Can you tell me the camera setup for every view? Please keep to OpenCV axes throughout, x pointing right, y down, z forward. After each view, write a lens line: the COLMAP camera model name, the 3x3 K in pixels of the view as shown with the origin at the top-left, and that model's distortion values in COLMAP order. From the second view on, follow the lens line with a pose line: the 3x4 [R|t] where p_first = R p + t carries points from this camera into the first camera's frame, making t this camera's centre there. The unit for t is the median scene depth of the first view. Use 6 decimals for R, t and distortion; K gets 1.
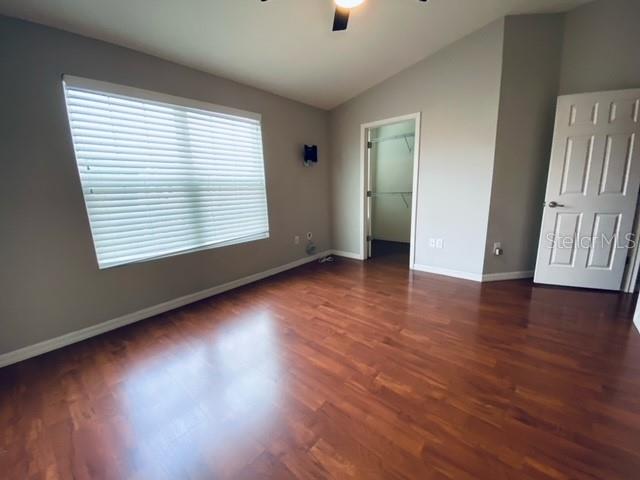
lens RADIAL K [[262.6, 0, 320.1], [0, 262.6, 236.7], [0, 0, 1]] dist [-0.000193, 0.000028]
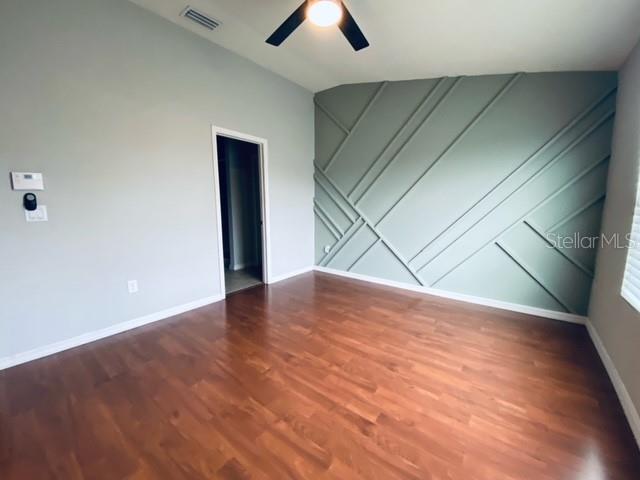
lens RADIAL K [[259.4, 0, 318.4], [0, 259.4, 242.2], [0, 0, 1]] dist [0.027854, -0.022511]
pose [[-0.998634, 0.032167, -0.041179, 0.142545], [0.016469, 0.941653, 0.336181, -0.304326], [0.049591, 0.335044, -0.940897, 1.519481]]
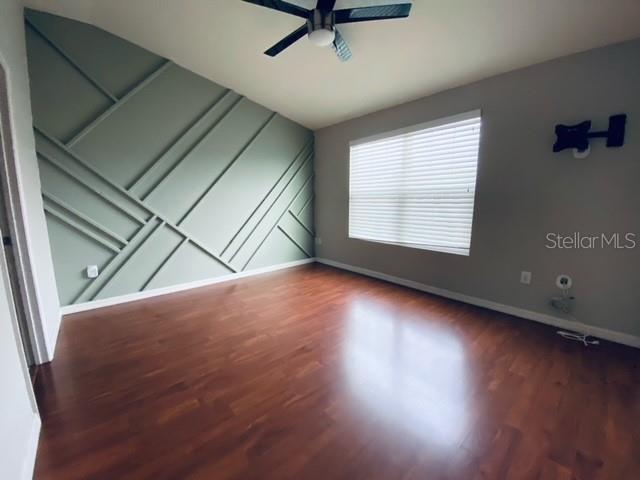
lens RADIAL K [[262.6, 0, 320.1], [0, 262.6, 236.7], [0, 0, 1]] dist [-0.000193, 0.000028]
pose [[-0.142078, 0.168066, -0.975483, 0.973134], [-0.175592, 0.965572, 0.191933, -0.192691], [0.974157, 0.198556, -0.107675, 0.899796]]
